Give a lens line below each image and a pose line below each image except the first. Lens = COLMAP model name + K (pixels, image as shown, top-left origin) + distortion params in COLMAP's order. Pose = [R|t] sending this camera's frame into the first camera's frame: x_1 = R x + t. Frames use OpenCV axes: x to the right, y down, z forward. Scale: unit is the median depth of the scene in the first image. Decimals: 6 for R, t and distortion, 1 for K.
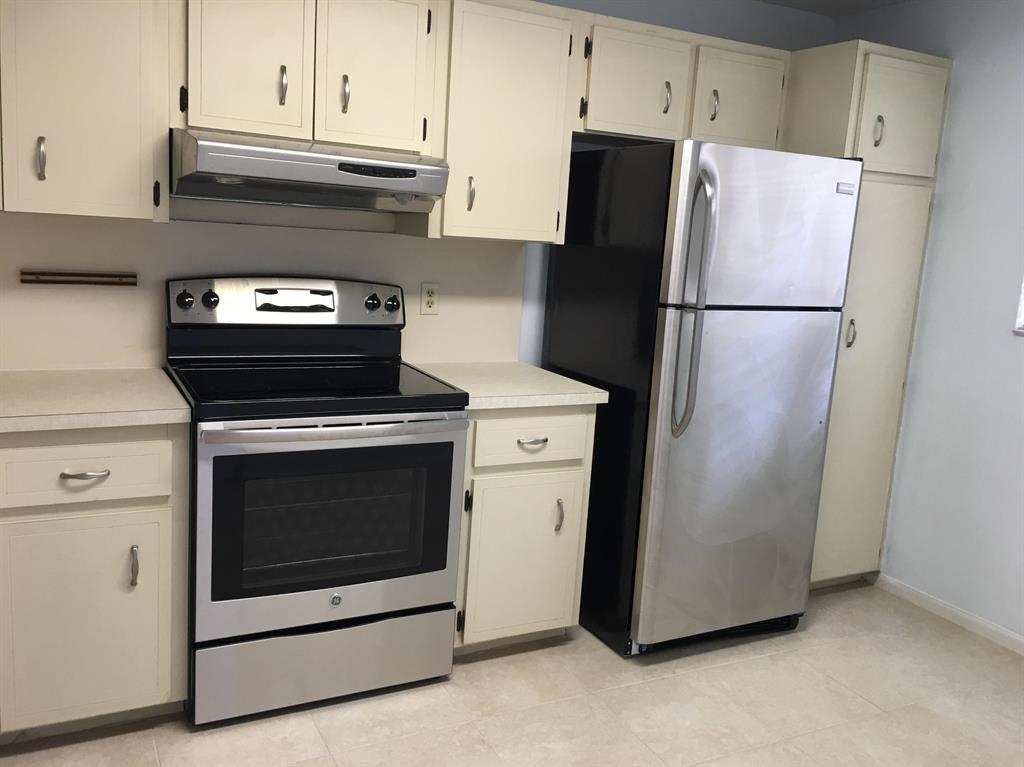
lens RADIAL K [[857.8, 0, 513.8], [0, 857.8, 372.1], [0, 0, 1]] dist [0.046462, -0.085629]
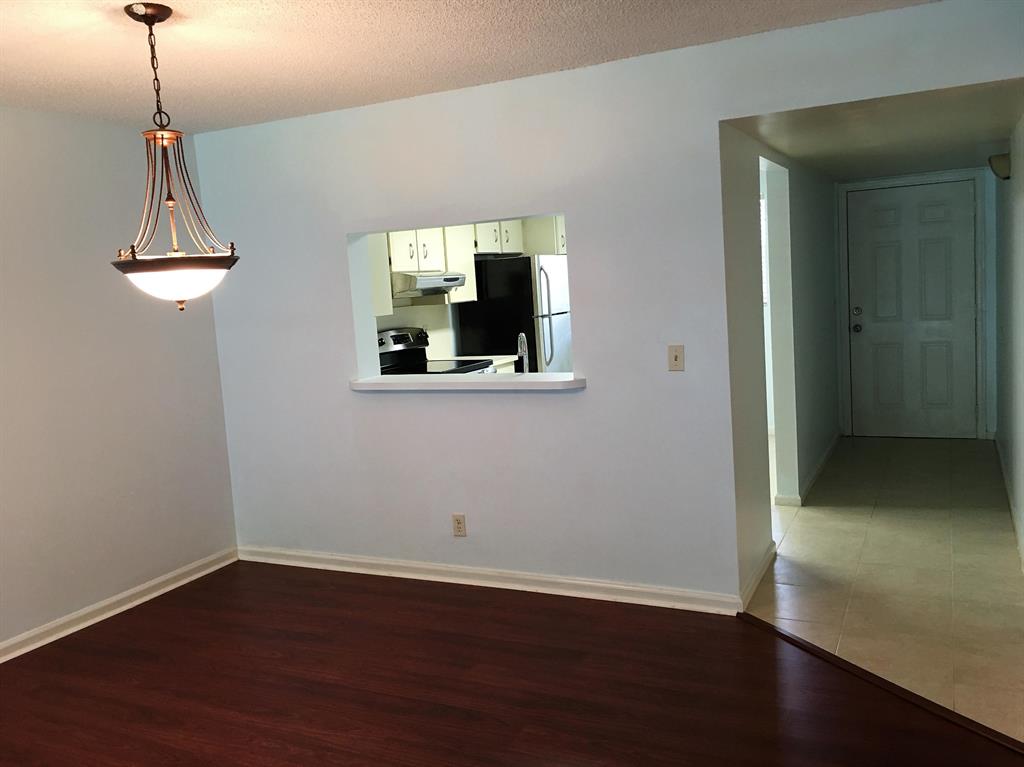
lens RADIAL K [[857.8, 0, 513.8], [0, 857.8, 372.1], [0, 0, 1]] dist [0.046462, -0.085629]
pose [[0.806405, -0.177858, 0.563984, -1.252031], [0.208873, 0.977894, 0.009735, 0.043515], [-0.553248, 0.109951, 0.825728, -1.002896]]
